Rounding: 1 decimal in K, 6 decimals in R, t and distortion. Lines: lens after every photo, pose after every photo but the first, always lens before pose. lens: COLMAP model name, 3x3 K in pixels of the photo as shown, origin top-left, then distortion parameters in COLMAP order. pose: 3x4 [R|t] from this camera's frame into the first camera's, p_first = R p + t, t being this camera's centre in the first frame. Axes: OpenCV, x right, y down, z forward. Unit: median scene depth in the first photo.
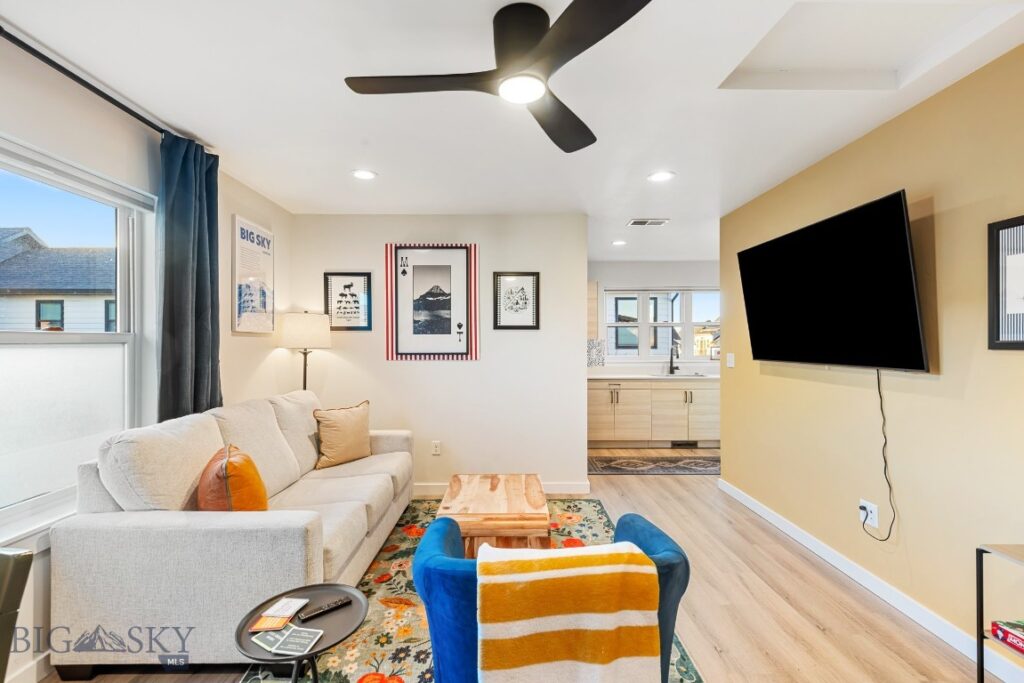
lens RADIAL K [[463.5, 0, 514.2], [0, 463.5, 339.0], [0, 0, 1]] dist [0.008140, -0.001252]
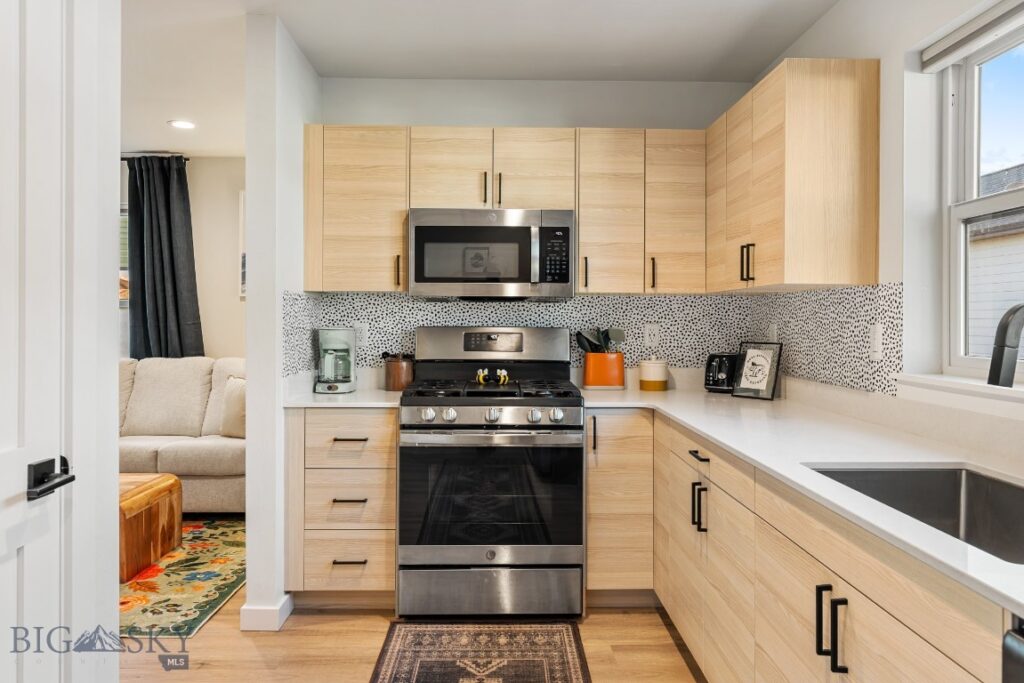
lens RADIAL K [[723.4, 0, 509.0], [0, 723.4, 334.1], [0, 0, 1]] dist [0.005712, 0.004769]
pose [[-0.000881, 0.021887, -0.999760, 0.871259], [0.004208, 0.999752, 0.021884, 0.028443], [0.999991, -0.004187, -0.000973, 1.273285]]
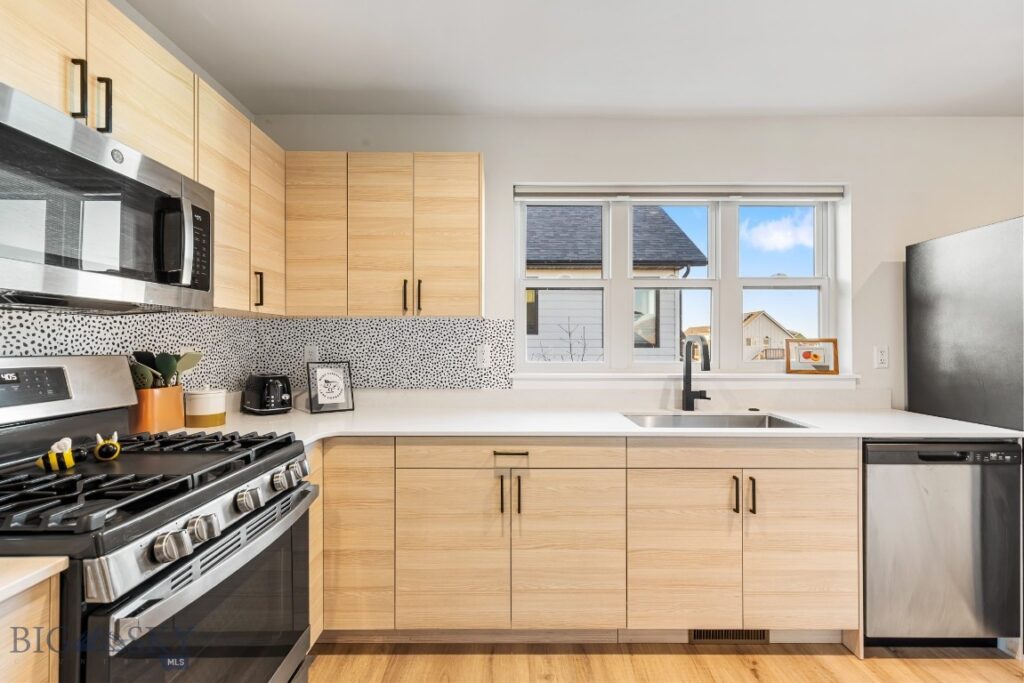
lens RADIAL K [[463.5, 0, 517.5], [0, 463.5, 343.4], [0, 0, 1]] dist [0.008140, -0.001252]
pose [[0.999970, 0.000228, -0.007777, 0.319736], [-0.000168, 0.999970, 0.007803, 0.028257], [0.007779, -0.007802, 0.999939, 0.976644]]
